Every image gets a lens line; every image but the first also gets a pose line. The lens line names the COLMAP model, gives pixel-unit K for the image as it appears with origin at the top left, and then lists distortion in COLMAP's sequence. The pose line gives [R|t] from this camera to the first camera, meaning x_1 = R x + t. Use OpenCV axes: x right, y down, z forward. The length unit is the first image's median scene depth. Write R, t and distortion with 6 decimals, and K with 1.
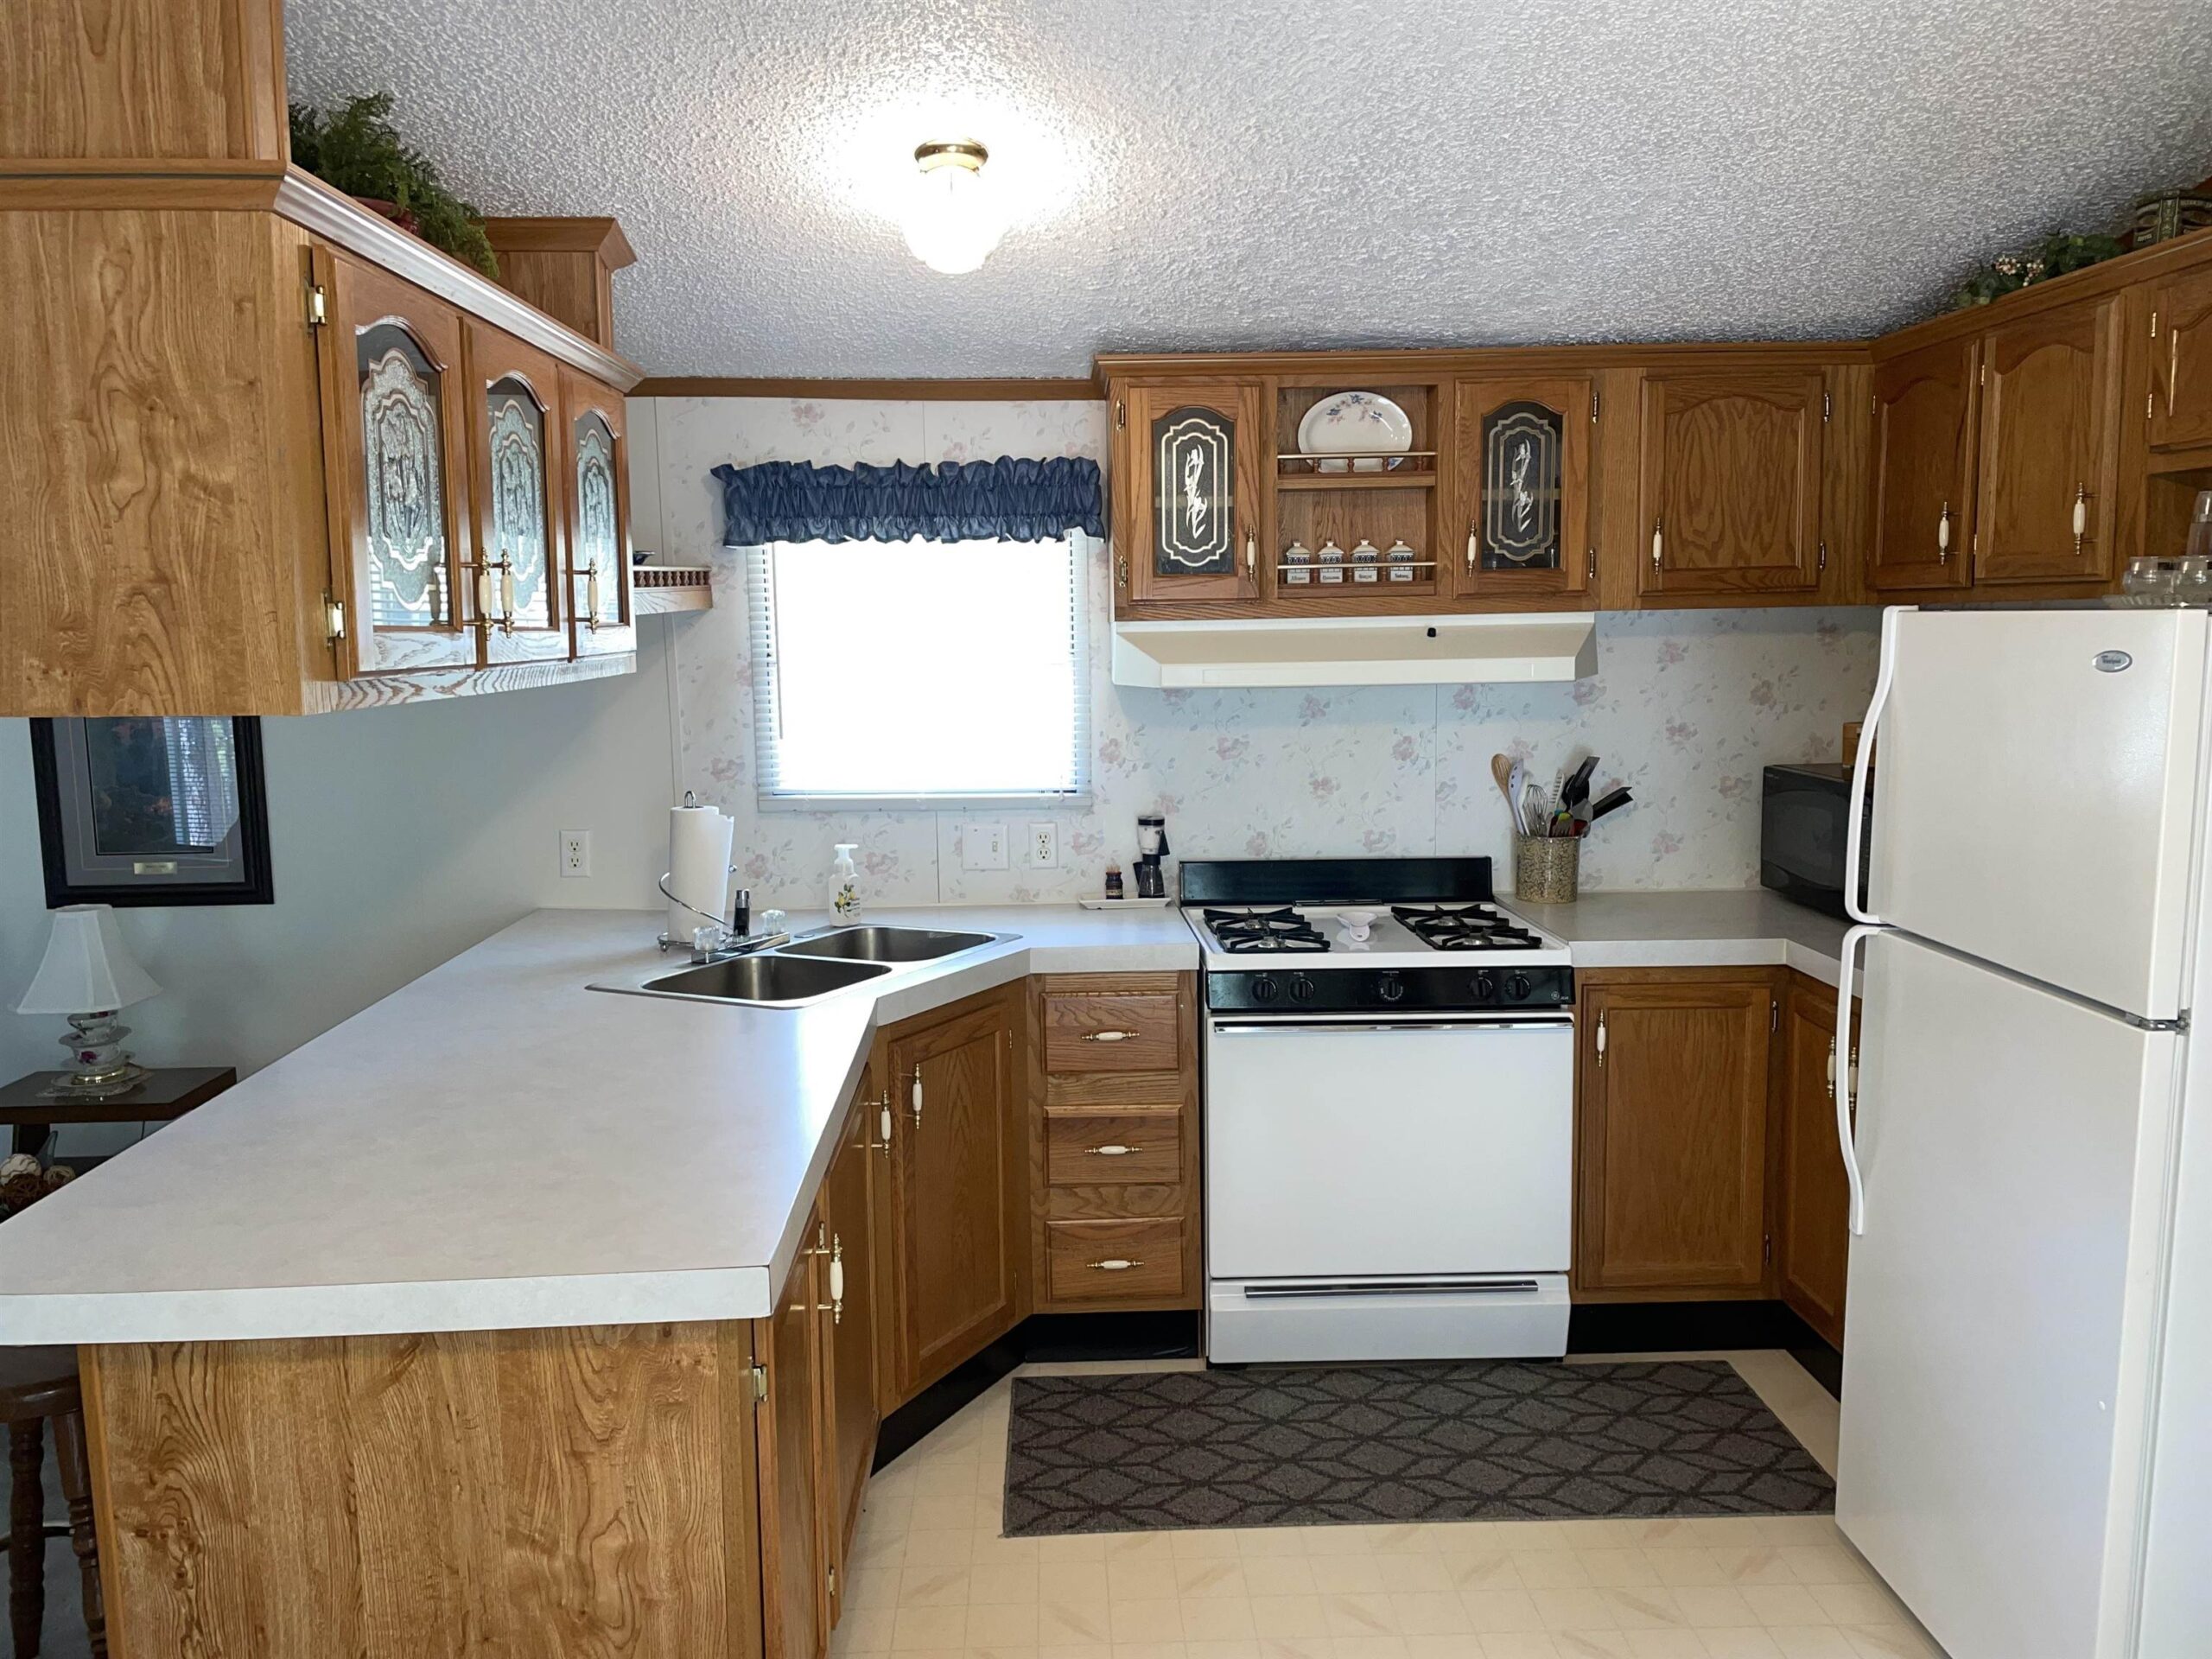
lens RADIAL K [[1635.2, 0, 1071.0], [0, 1635.2, 824.9], [0, 0, 1]] dist [0.090446, -0.120920]
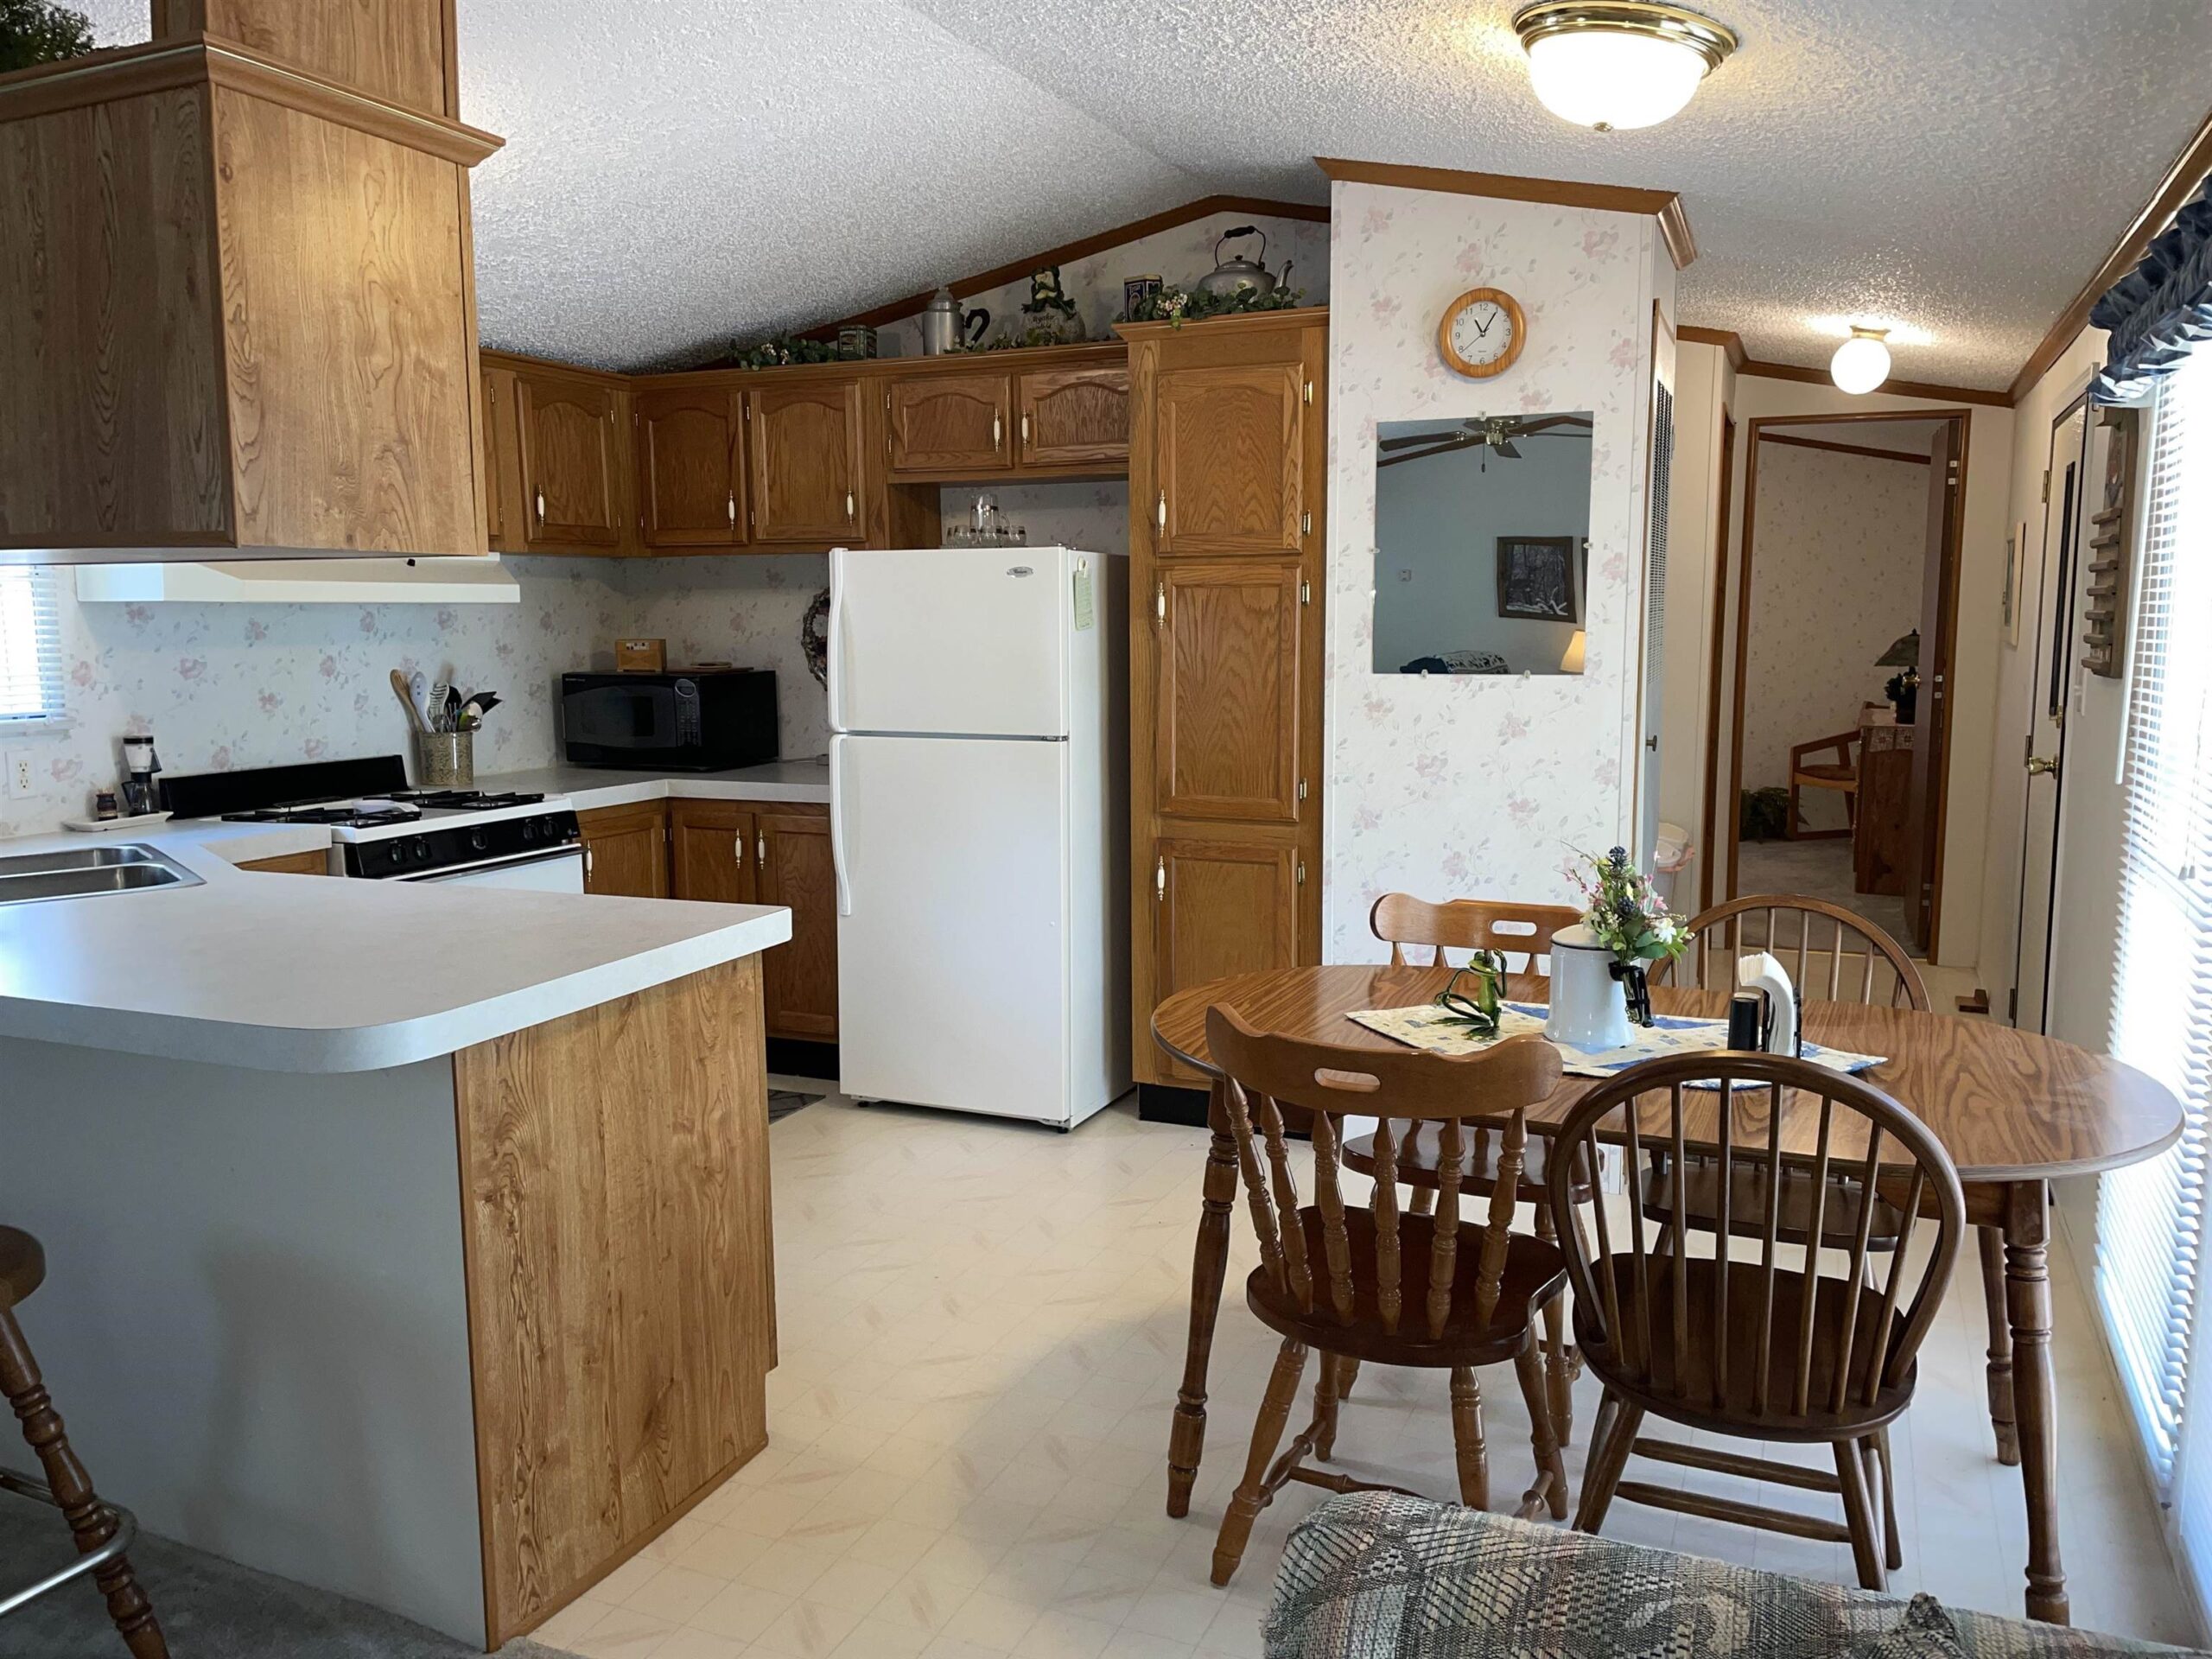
lens RADIAL K [[1635.2, 0, 1071.0], [0, 1635.2, 824.9], [0, 0, 1]] dist [0.090446, -0.120920]
pose [[0.455896, -0.106541, 0.883633, -1.430264], [0.108274, 0.992075, 0.063754, 0.110860], [-0.883422, 0.066610, 0.463819, 0.004183]]
